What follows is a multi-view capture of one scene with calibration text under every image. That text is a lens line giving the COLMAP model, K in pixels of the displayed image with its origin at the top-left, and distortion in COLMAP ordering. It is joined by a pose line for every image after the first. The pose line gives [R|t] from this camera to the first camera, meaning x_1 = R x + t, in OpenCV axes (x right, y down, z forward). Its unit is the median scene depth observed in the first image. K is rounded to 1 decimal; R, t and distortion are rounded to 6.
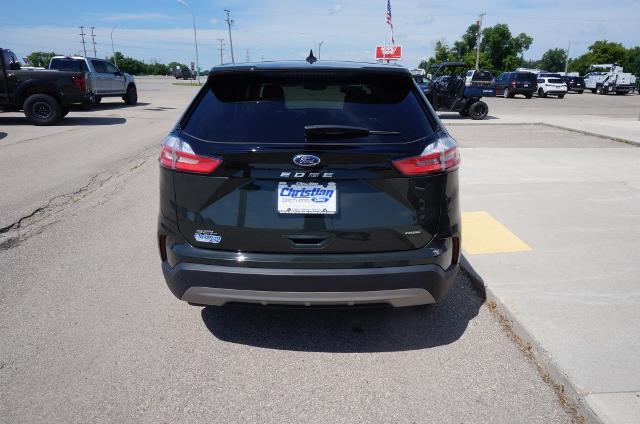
lens RADIAL K [[422.6, 0, 318.2], [0, 422.6, 212.3], [0, 0, 1]] dist [-0.018829, 0.014979]
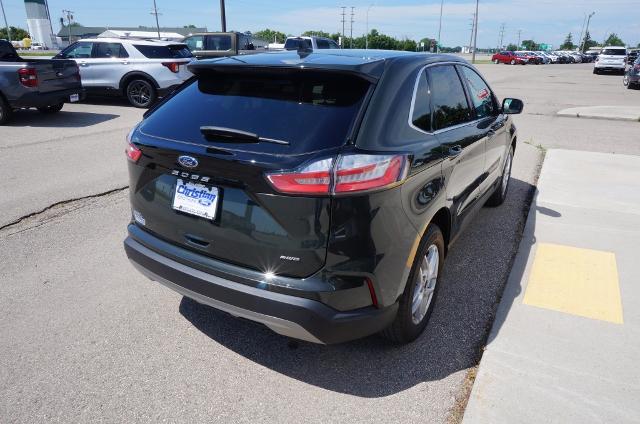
lens RADIAL K [[422.6, 0, 318.4], [0, 422.6, 213.1], [0, 0, 1]] dist [-0.018829, 0.014979]
pose [[0.853803, 0.185621, -0.486379, 0.709199], [-0.160163, 0.982619, 0.093851, -0.140035], [0.495346, -0.002230, 0.868693, 0.280750]]
